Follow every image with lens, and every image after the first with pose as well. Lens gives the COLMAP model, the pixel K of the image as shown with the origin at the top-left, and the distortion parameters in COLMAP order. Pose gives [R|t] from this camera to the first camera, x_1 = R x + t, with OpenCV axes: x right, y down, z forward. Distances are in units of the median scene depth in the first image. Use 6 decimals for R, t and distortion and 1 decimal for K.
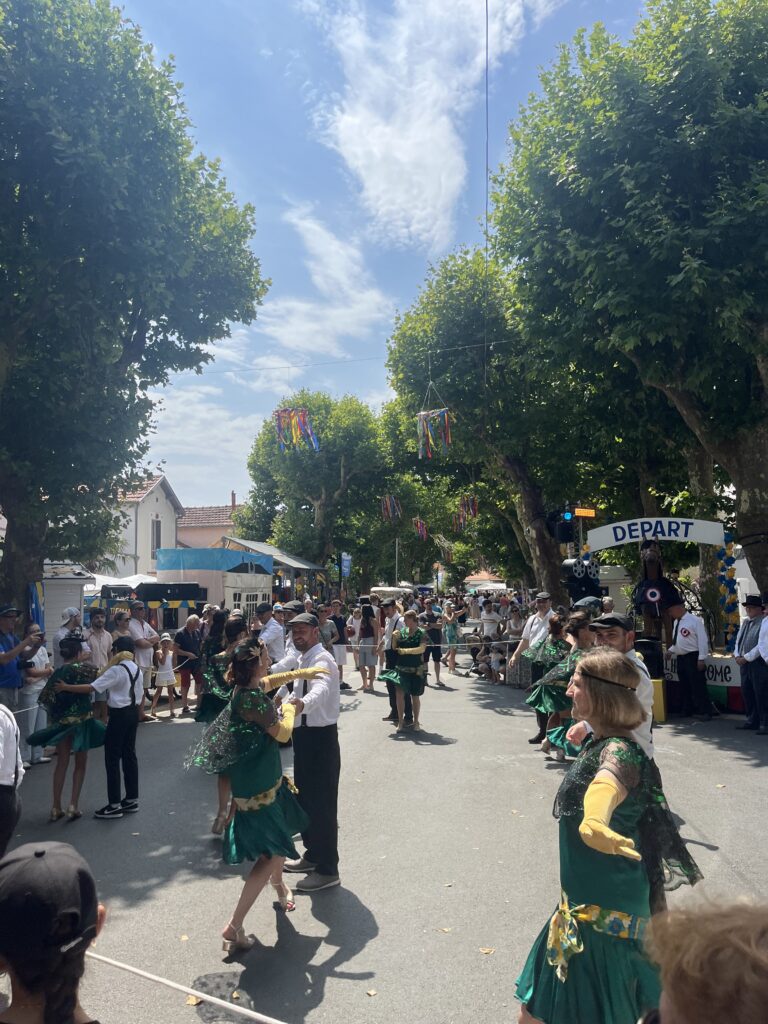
lens RADIAL K [[774.2, 0, 384.9], [0, 774.2, 512.0], [0, 0, 1]] dist [-0.005638, -0.009321]
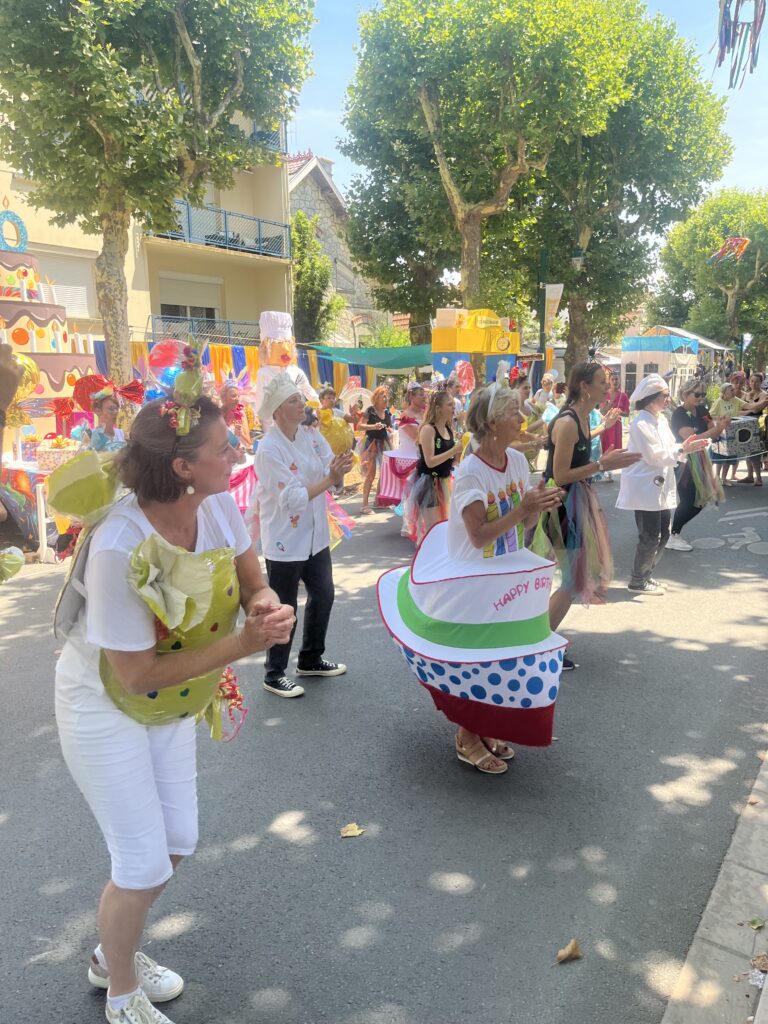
lens RADIAL K [[774.2, 0, 381.2], [0, 774.2, 506.8], [0, 0, 1]] dist [-0.005638, -0.009321]
pose [[0.895173, 0.080724, -0.438348, -0.022876], [0.040931, 0.964419, 0.261190, -0.026595], [0.443836, -0.251752, 0.860018, -0.332752]]
